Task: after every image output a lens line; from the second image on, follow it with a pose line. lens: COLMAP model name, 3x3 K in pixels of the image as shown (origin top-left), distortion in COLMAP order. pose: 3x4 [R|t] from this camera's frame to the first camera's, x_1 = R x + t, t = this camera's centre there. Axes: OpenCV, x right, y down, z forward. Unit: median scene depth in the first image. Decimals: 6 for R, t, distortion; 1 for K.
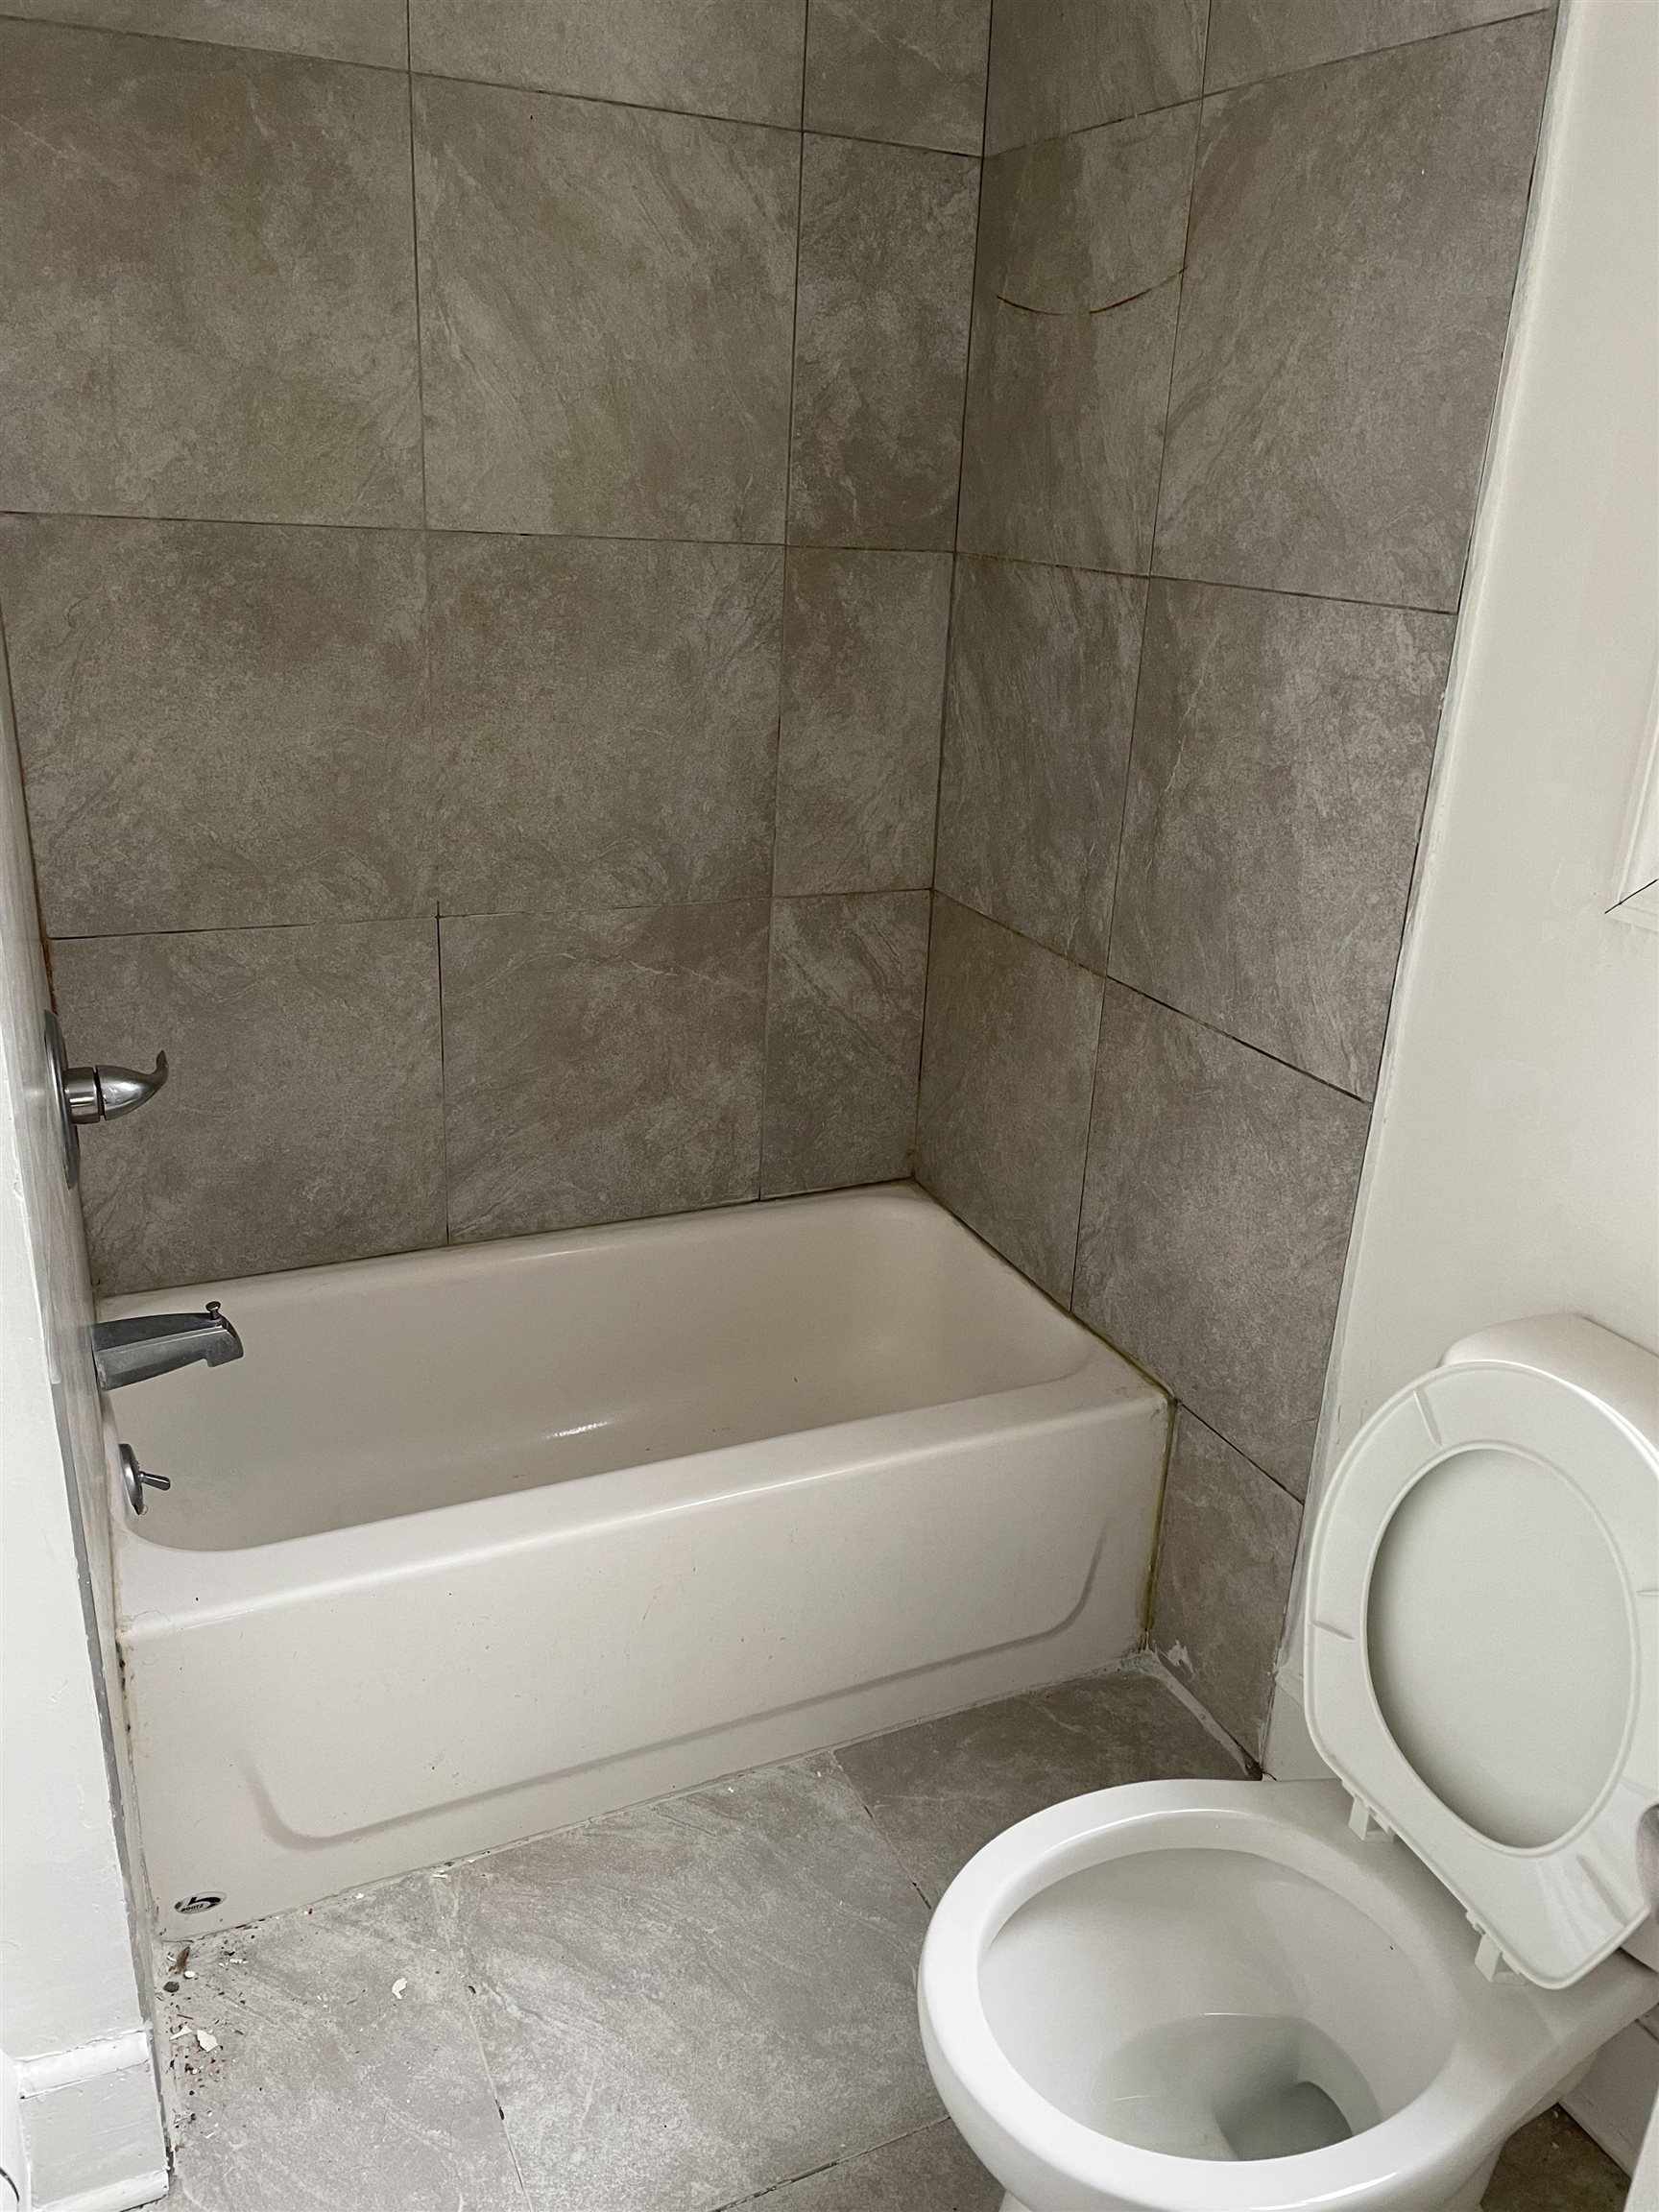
lens RADIAL K [[1664.1, 0, 831.5], [0, 1664.1, 1114.0], [0, 0, 1]] dist [0.083988, -0.113347]
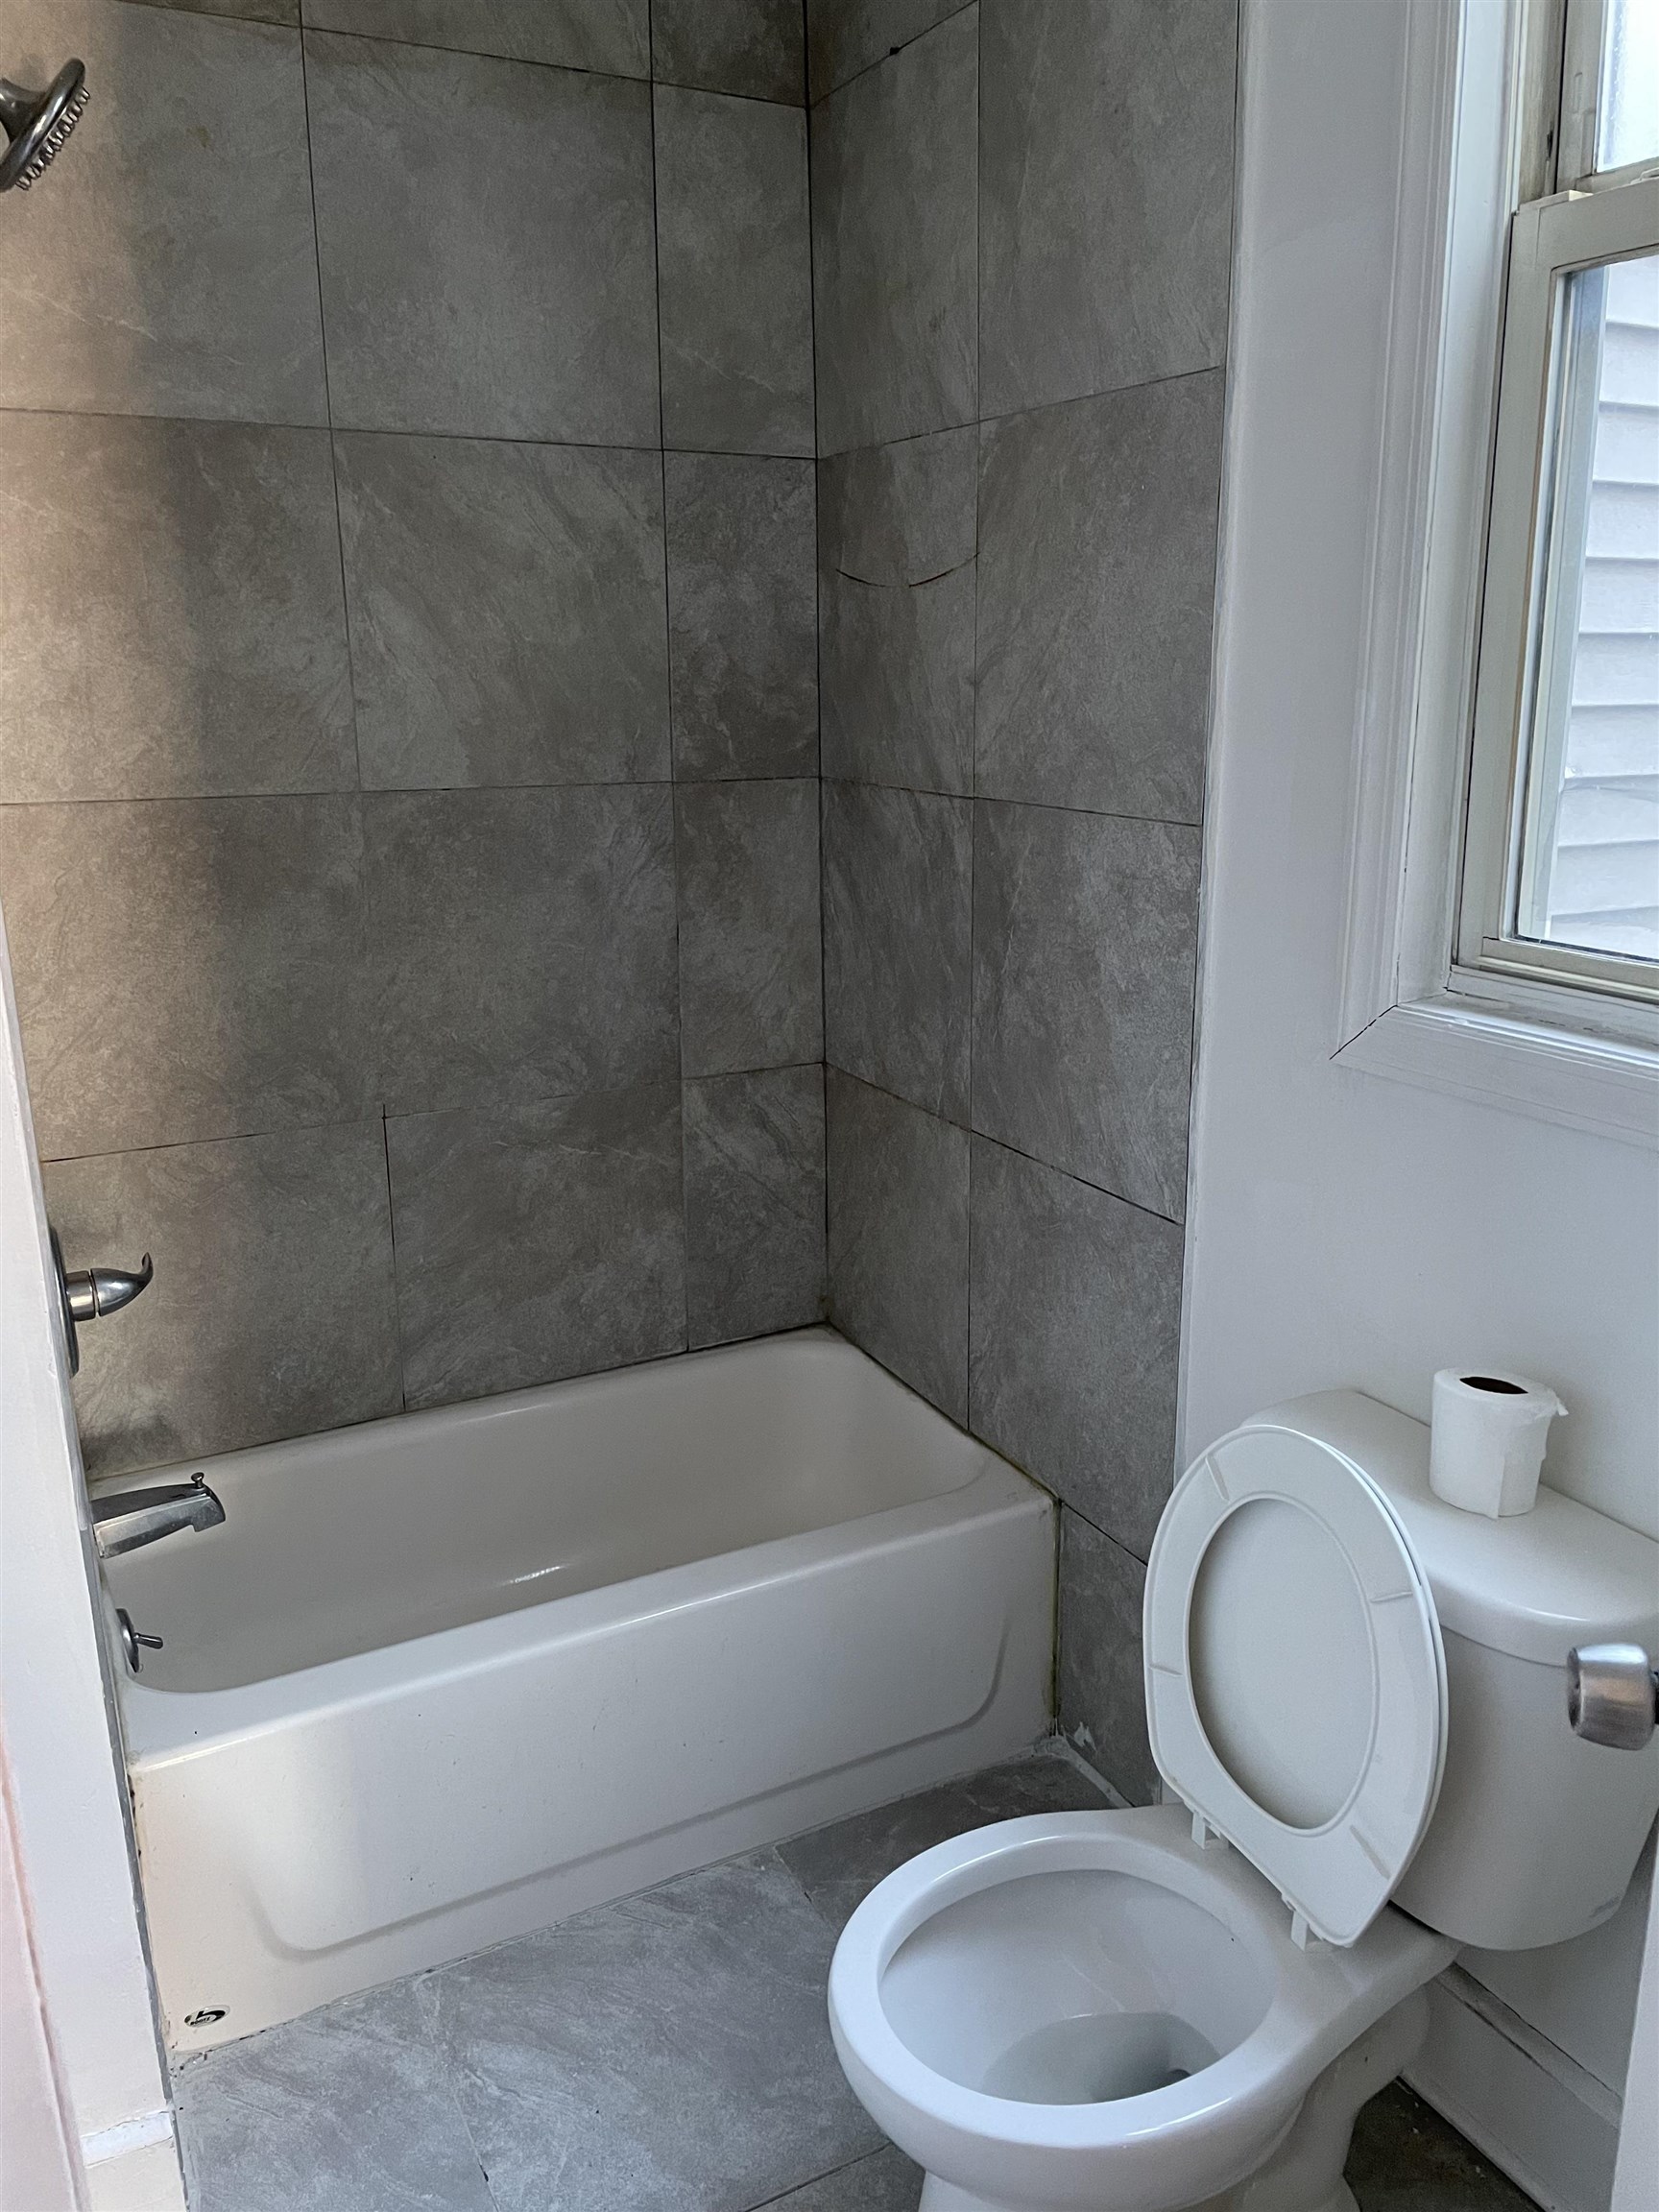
lens RADIAL K [[1664.1, 0, 827.9], [0, 1664.1, 1104.0], [0, 0, 1]] dist [0.083988, -0.113347]
pose [[0.997349, -0.066394, 0.029790, 0.035947], [0.069085, 0.992494, -0.100910, 0.009252], [-0.022867, 0.102700, 0.994449, -0.154890]]
